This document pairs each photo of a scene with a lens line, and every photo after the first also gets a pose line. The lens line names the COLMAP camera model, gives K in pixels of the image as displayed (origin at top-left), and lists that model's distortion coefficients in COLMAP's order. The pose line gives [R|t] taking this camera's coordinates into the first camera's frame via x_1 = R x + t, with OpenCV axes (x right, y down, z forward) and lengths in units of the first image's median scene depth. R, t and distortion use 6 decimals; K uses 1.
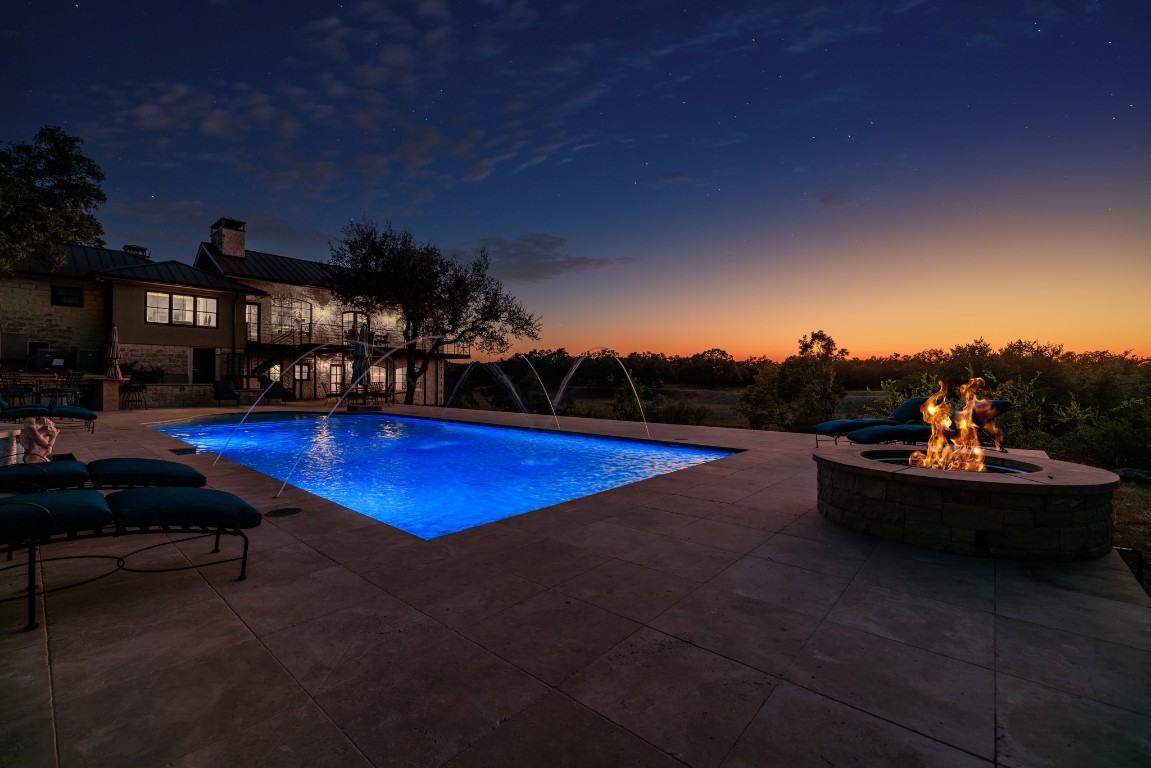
lens RADIAL K [[480.4, 0, 575.0], [0, 480.4, 384.6], [0, 0, 1]] dist [0.000951, 0.000042]
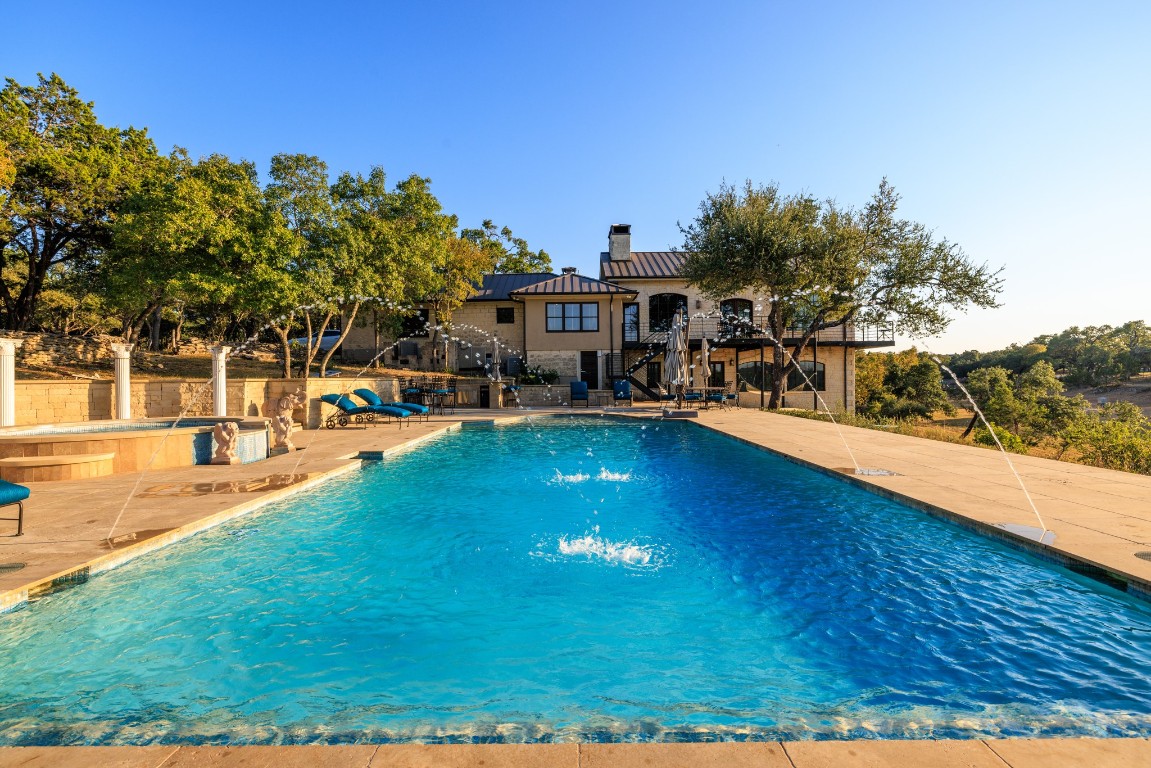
lens RADIAL K [[533.2, 0, 574.5], [0, 533.2, 380.8], [0, 0, 1]] dist [-0.002099, -0.000164]
pose [[0.650364, -0.011365, -0.759538, 0.083800], [0.006597, 0.999935, -0.009313, 0.000592], [0.759594, 0.001046, 0.650396, 0.173320]]
